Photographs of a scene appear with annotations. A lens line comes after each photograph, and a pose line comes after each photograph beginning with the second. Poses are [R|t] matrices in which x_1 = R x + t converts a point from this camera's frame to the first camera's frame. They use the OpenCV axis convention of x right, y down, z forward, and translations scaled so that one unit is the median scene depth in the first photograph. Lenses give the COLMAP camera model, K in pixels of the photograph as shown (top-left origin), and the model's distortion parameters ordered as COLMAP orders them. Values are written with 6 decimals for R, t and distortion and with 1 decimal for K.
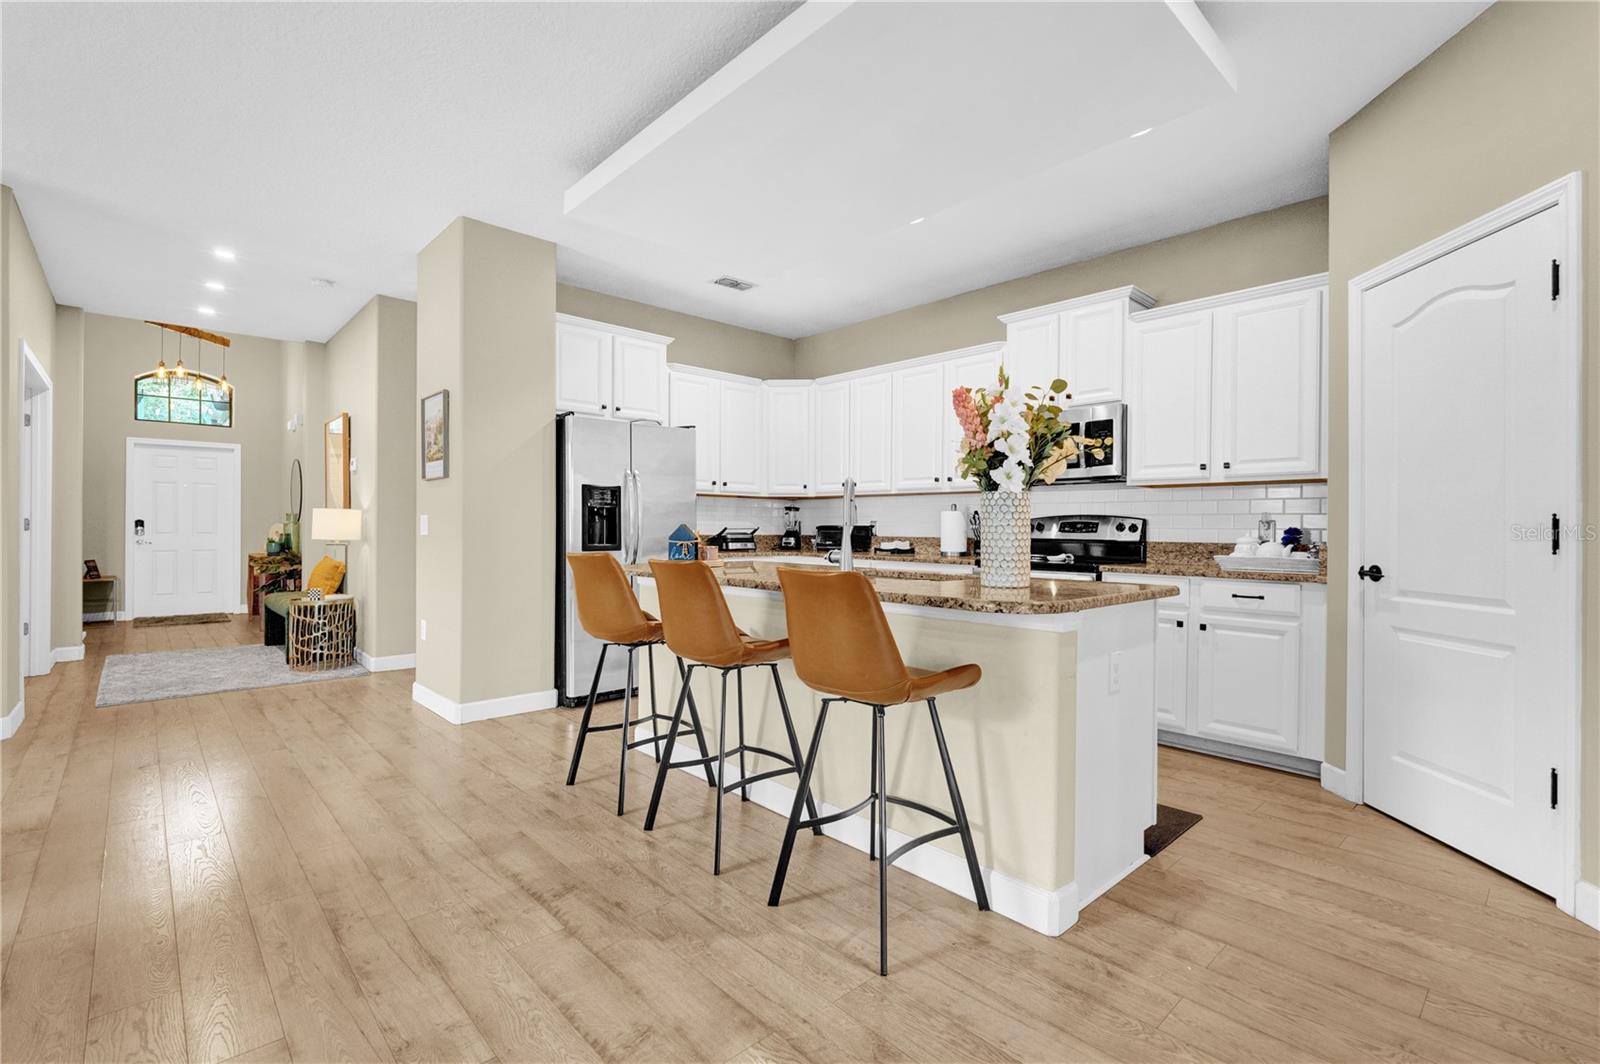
lens RADIAL K [[726.8, 0, 799.7], [0, 726.8, 529.1], [0, 0, 1]] dist [-0.000071, 0.000499]
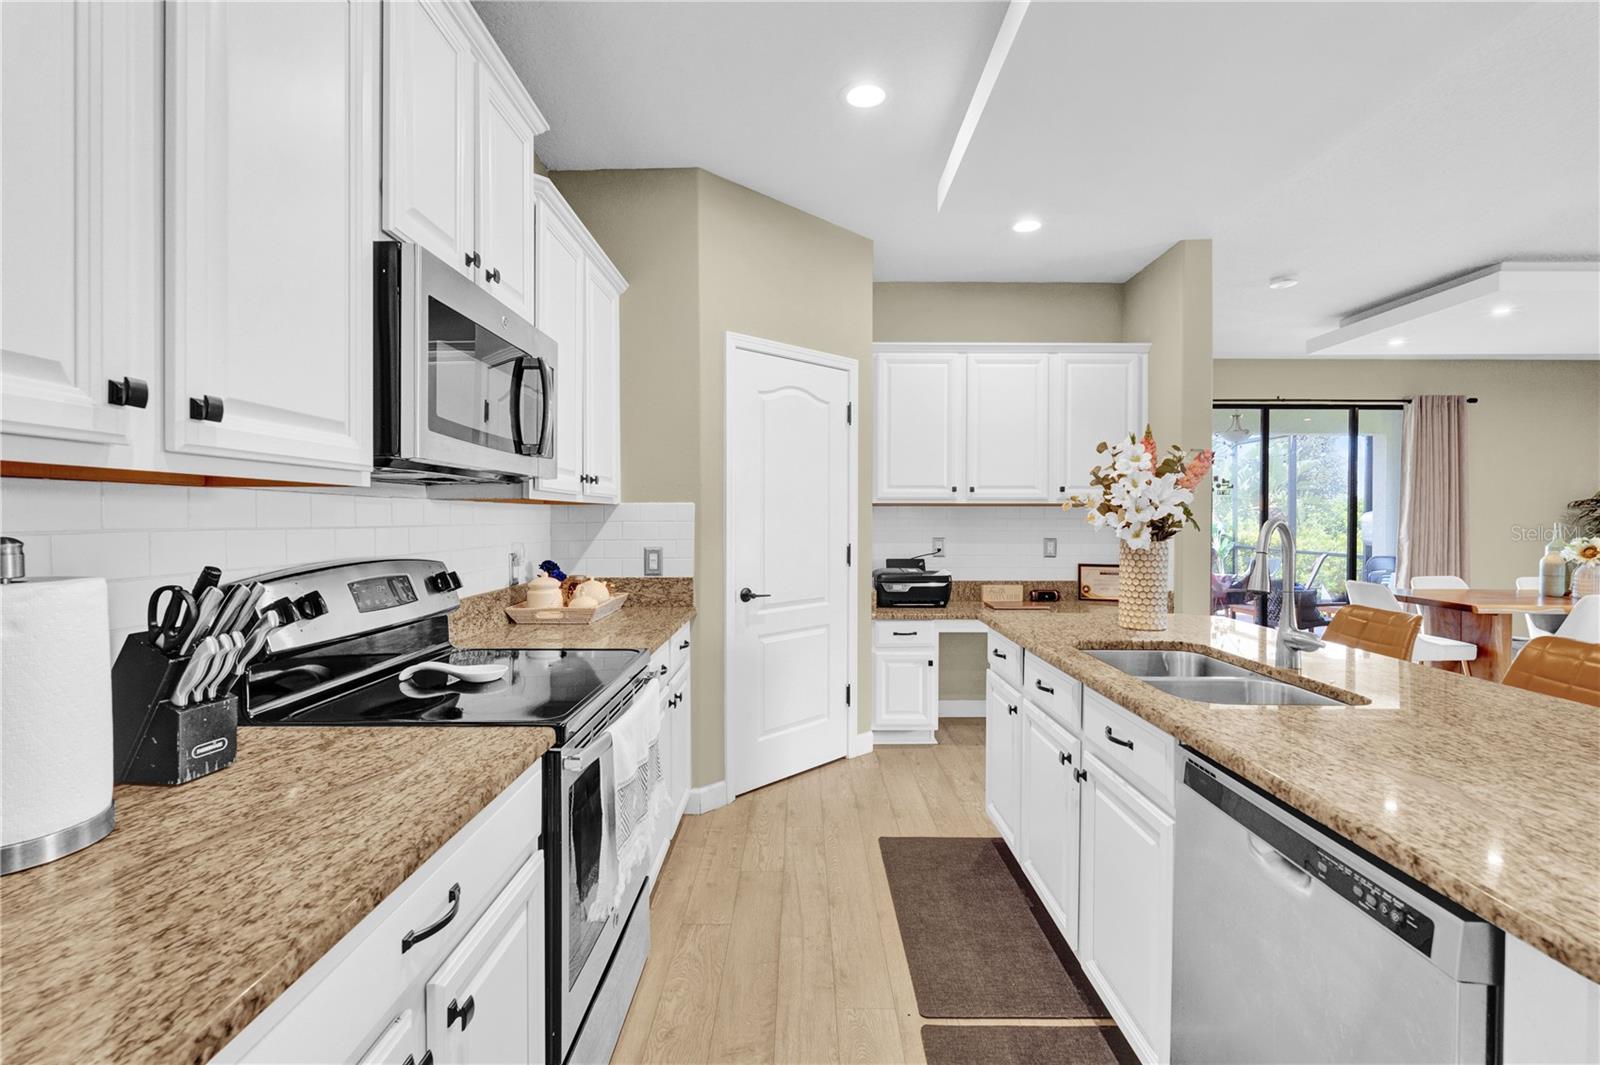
lens RADIAL K [[706.8, 0, 802.1], [0, 706.8, 522.0], [0, 0, 1]] dist [-0.001273, 0.000220]
pose [[-0.730147, -0.014937, 0.683127, -0.049485], [-0.006293, 0.999866, 0.015136, -0.066232], [-0.683262, 0.006752, -0.730142, 1.556011]]
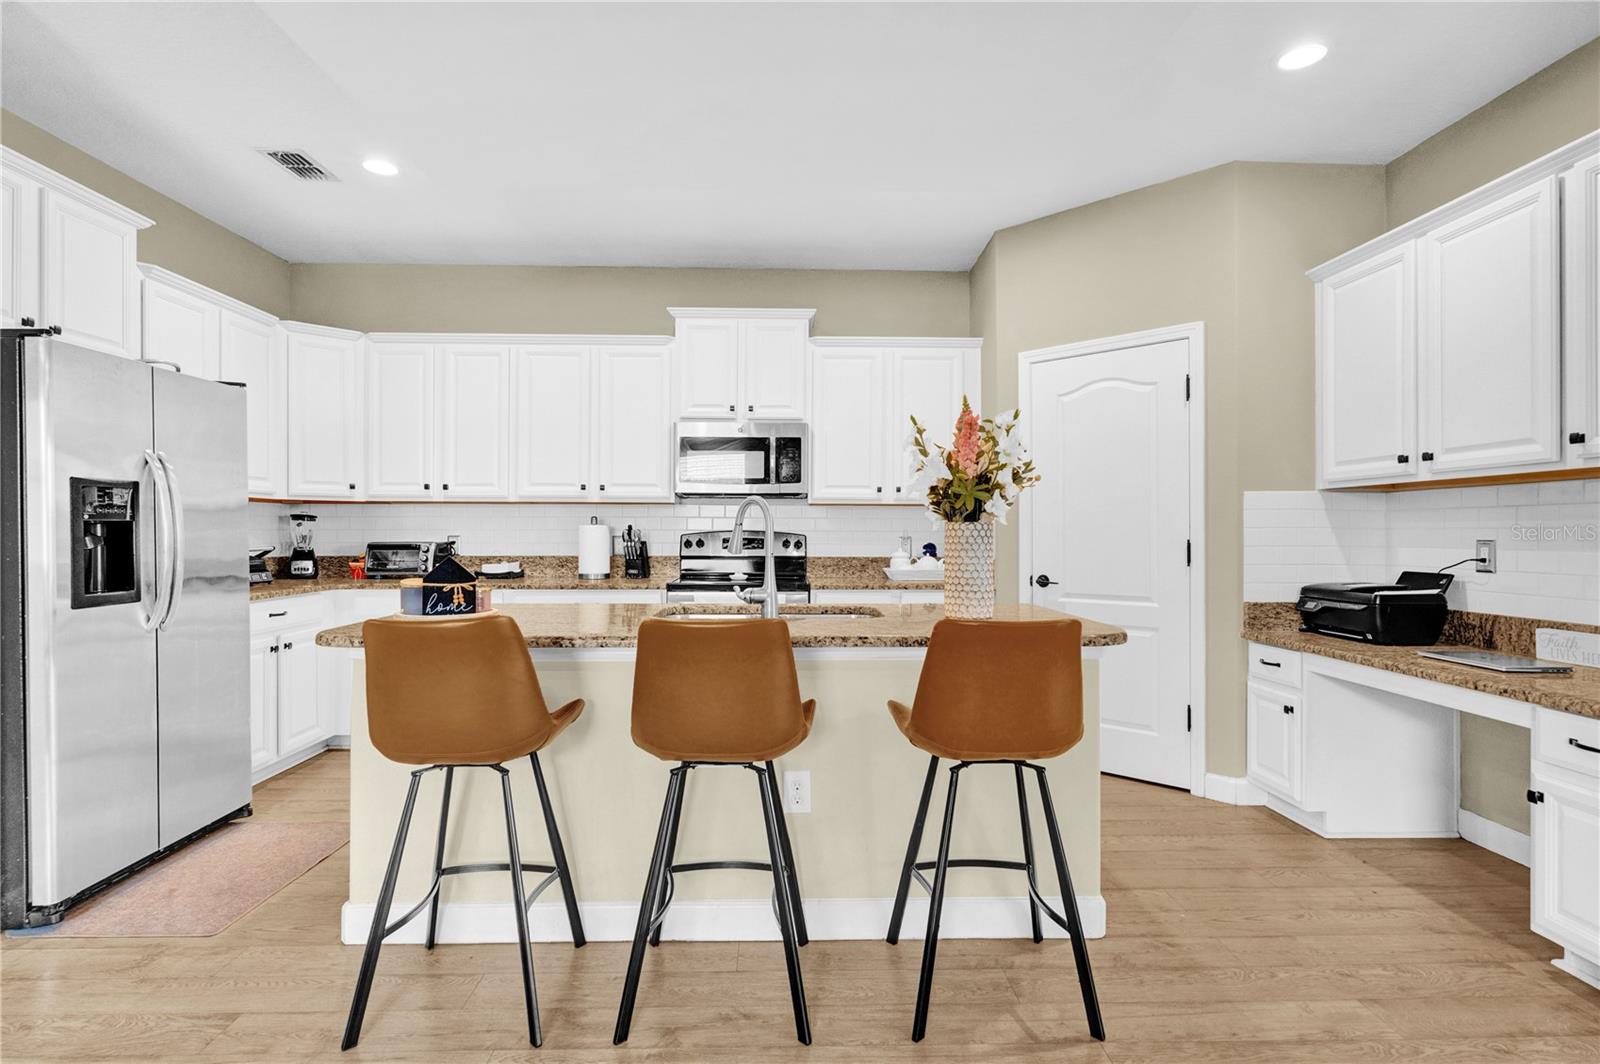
lens RADIAL K [[799.1, 0, 800.0], [0, 799.1, 532.0], [0, 0, 1]] dist [-0.000945, -0.000045]
pose [[0.658119, -0.006480, 0.752886, -0.511326], [0.003669, 0.999979, 0.005399, -0.032625], [-0.752905, -0.000791, 0.658128, 0.334628]]
